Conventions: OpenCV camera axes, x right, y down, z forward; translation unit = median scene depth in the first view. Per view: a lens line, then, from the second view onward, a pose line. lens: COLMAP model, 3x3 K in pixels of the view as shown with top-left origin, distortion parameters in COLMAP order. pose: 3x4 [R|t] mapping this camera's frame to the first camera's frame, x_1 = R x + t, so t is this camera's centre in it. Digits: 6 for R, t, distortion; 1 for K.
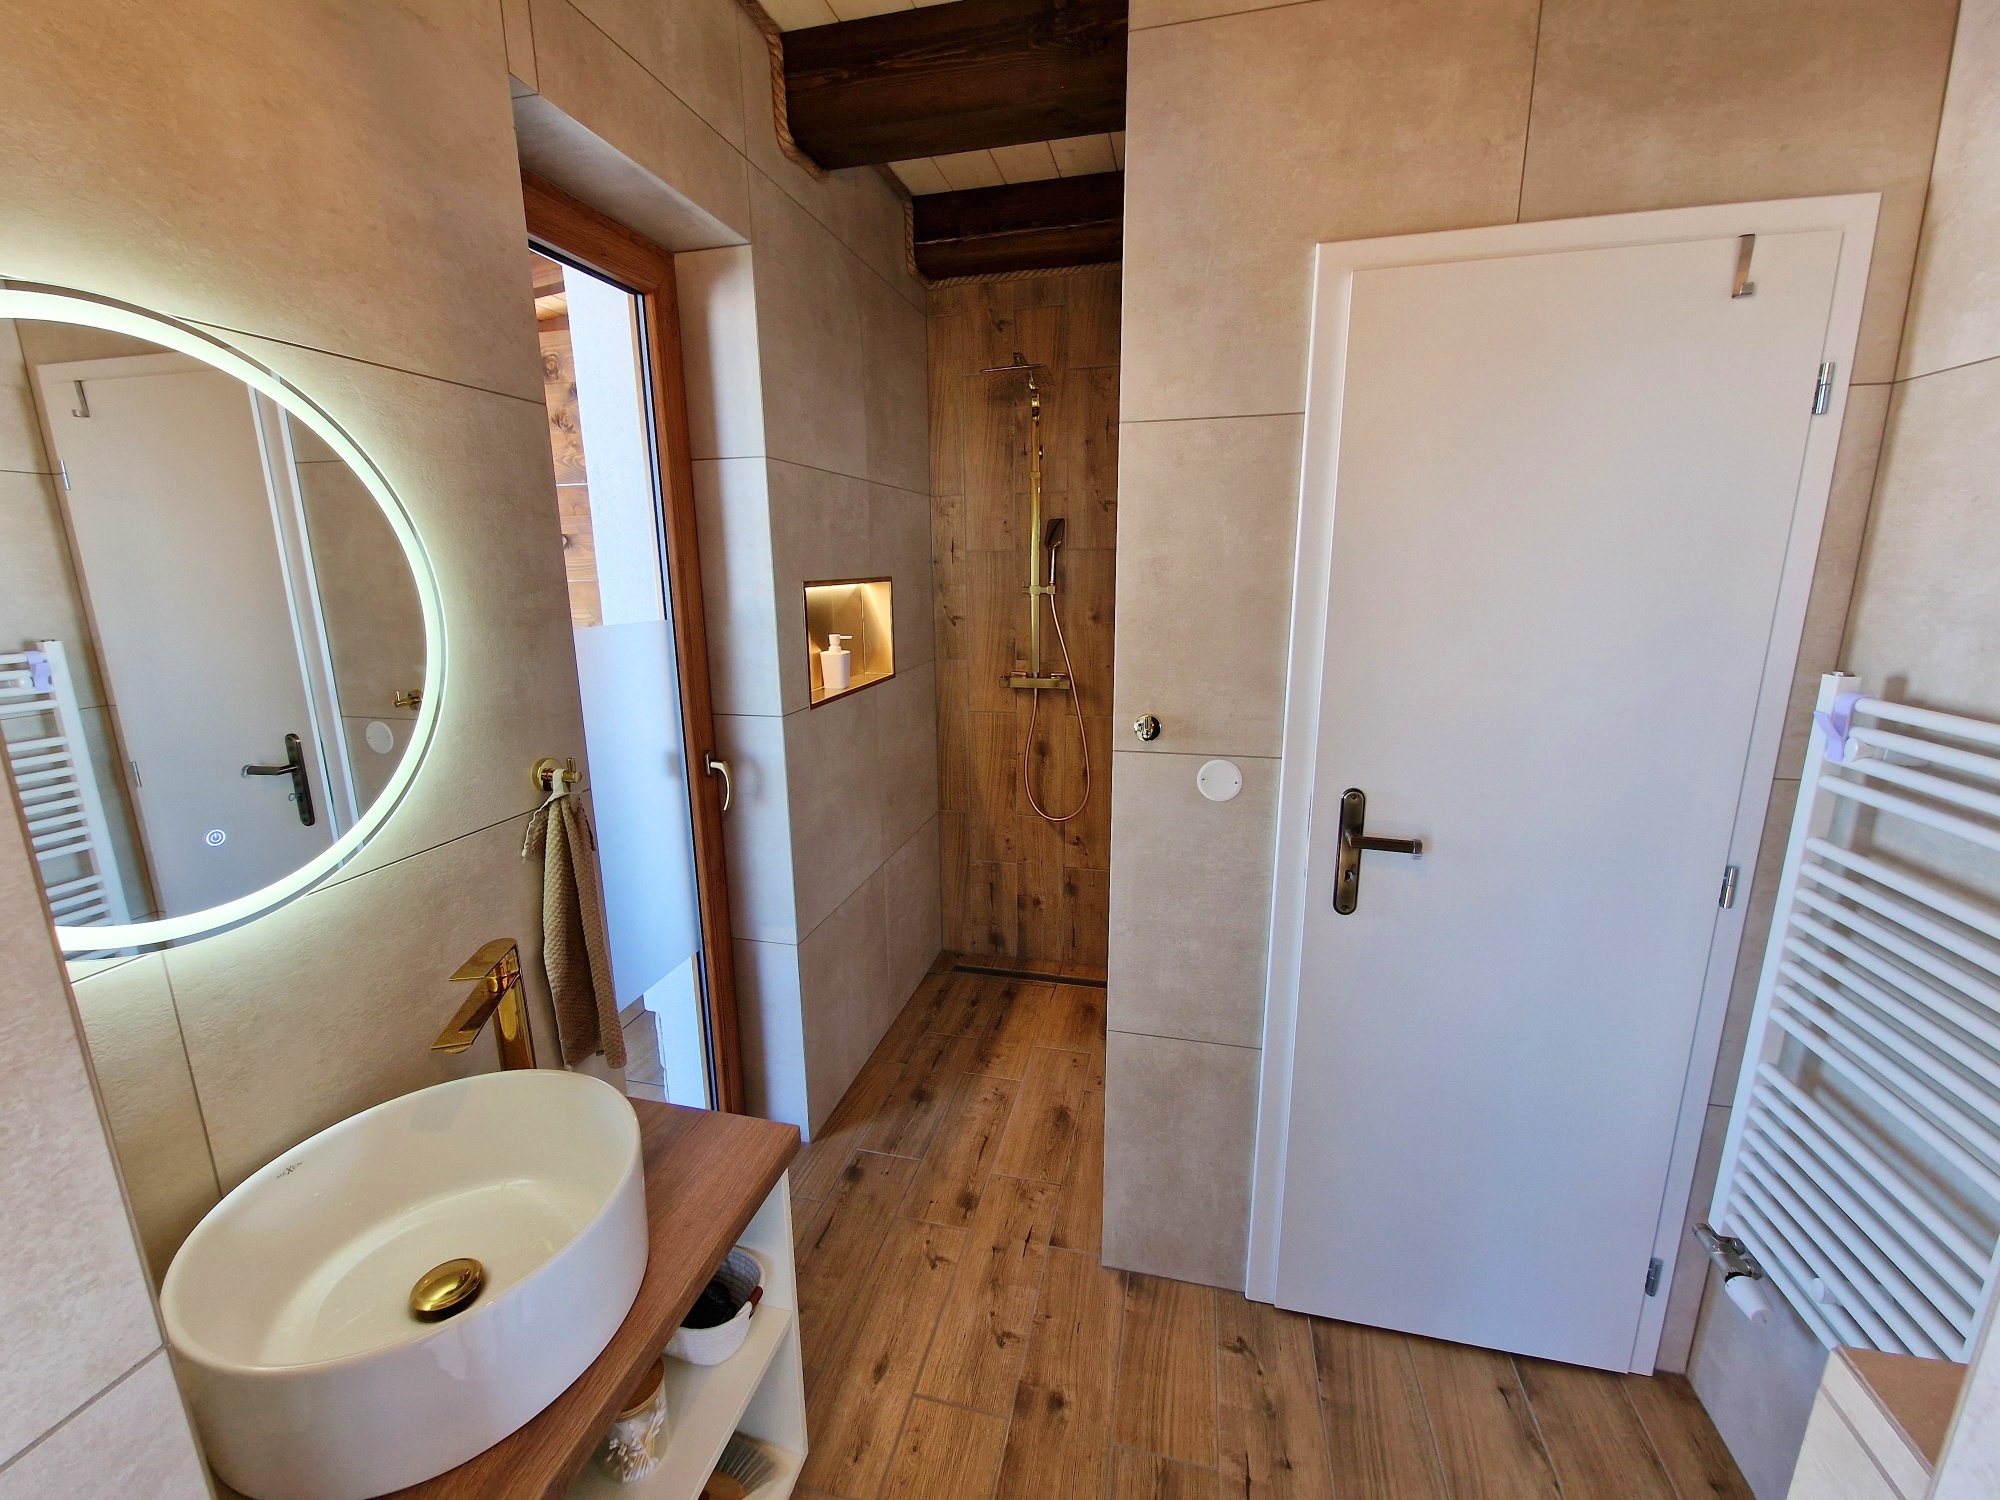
lens RADIAL K [[823.8, 0, 989.1], [0, 823.8, 741.4], [0, 0, 1]] dist [-0.000473, -0.000808]
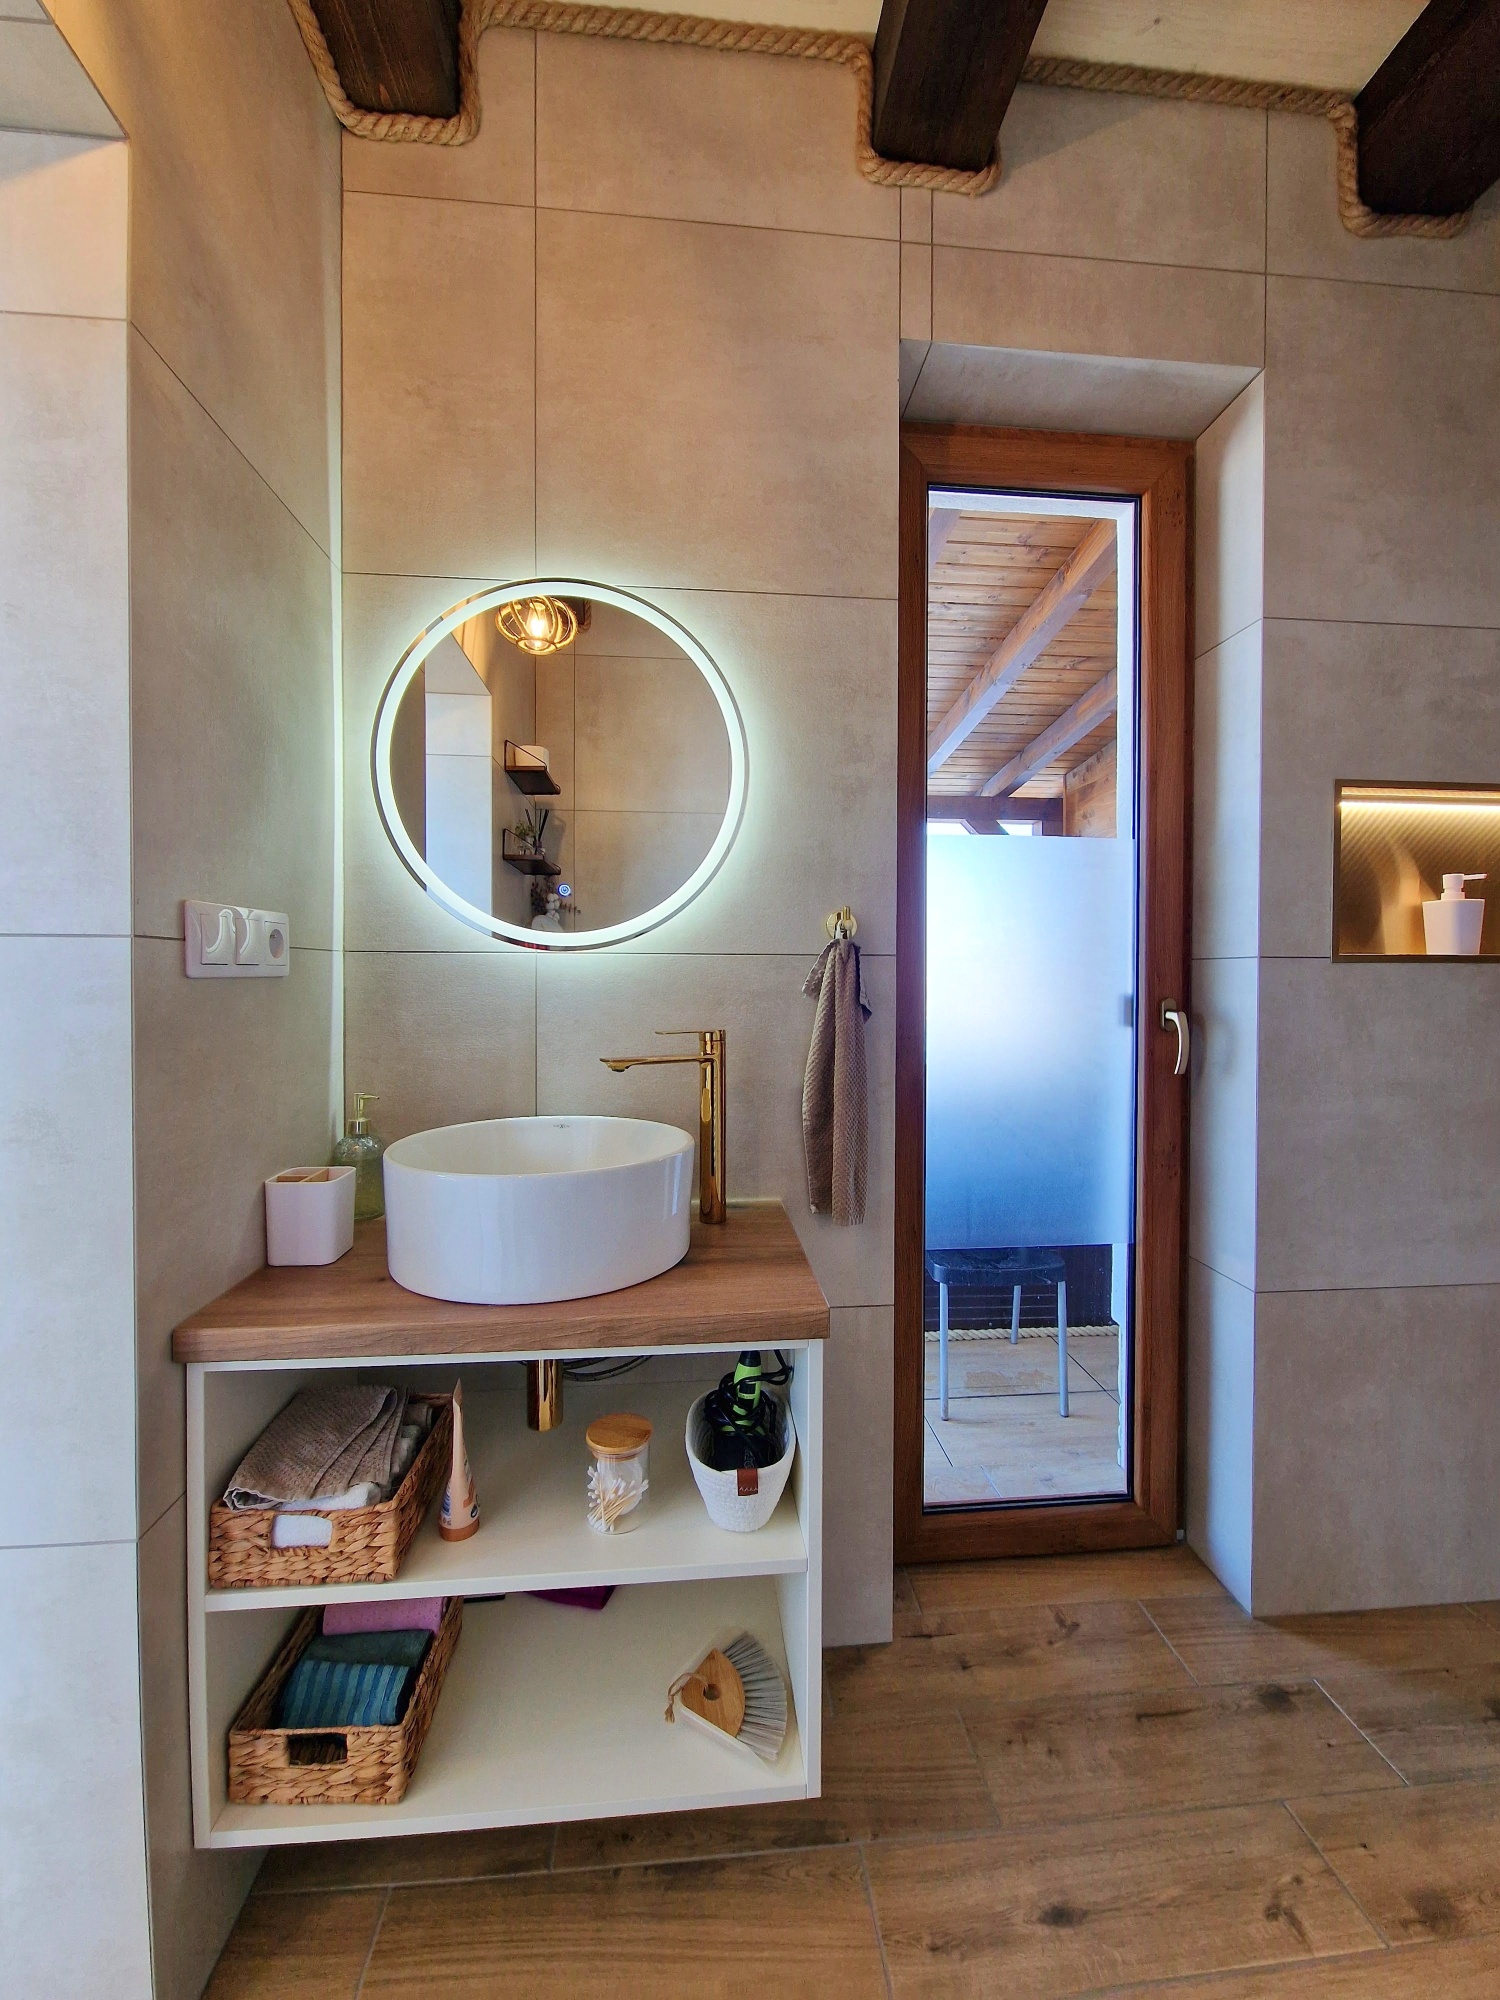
lens RADIAL K [[823.8, 0, 757.8], [0, 823.8, 996.2], [0, 0, 1]] dist [-0.000473, -0.000808]
pose [[0.335987, 0.023801, -0.941566, 0.335500], [-0.206791, 0.977153, -0.049090, 0.152783], [0.918885, 0.211201, 0.333233, 0.408778]]
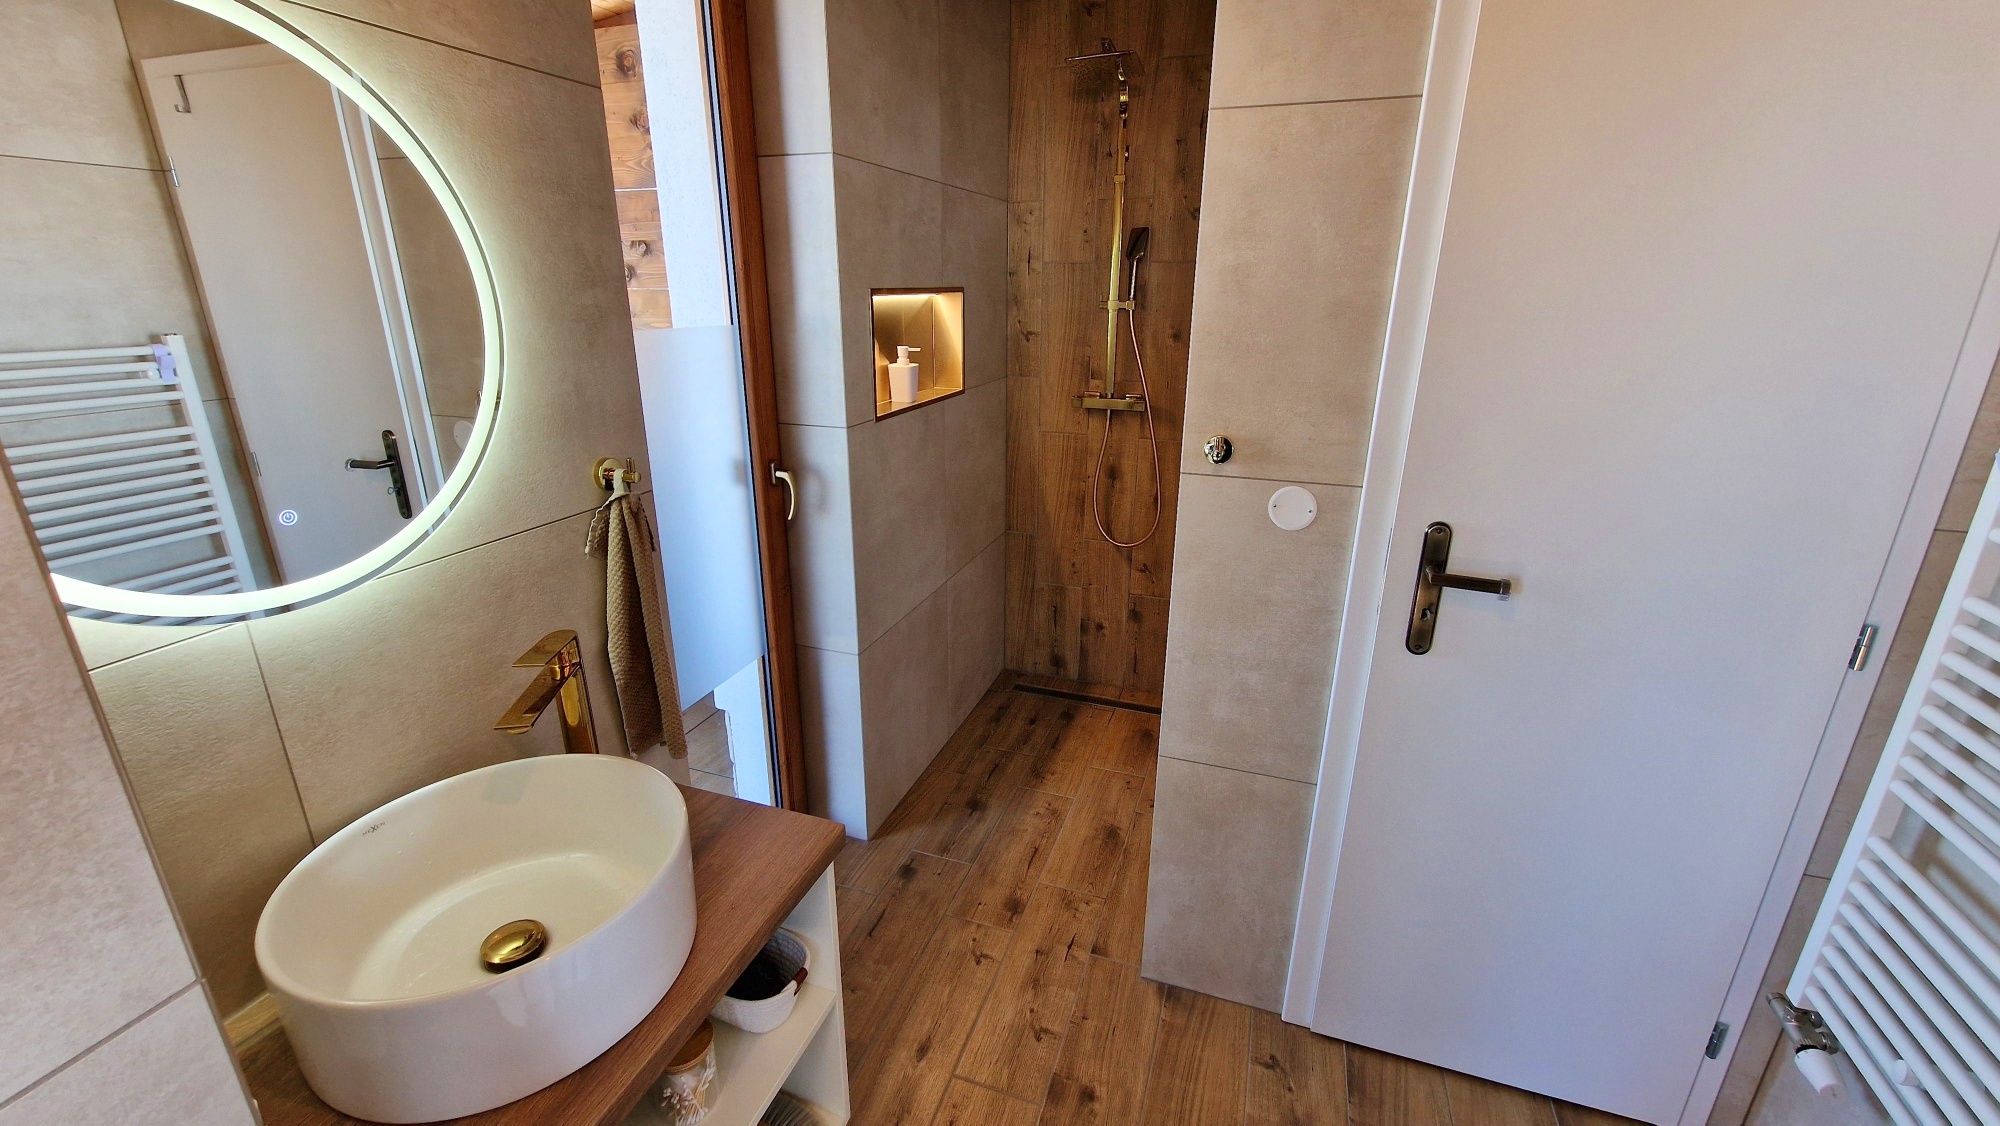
lens RADIAL K [[820.1, 0, 988.6], [0, 820.1, 555.2], [0, 0, 1]] dist [-0.001780, -0.000173]
pose [[0.994901, 0.045049, -0.090238, 0.017612], [-0.035105, 0.993433, 0.108900, 0.009817], [0.094551, -0.105177, 0.989948, 0.026009]]
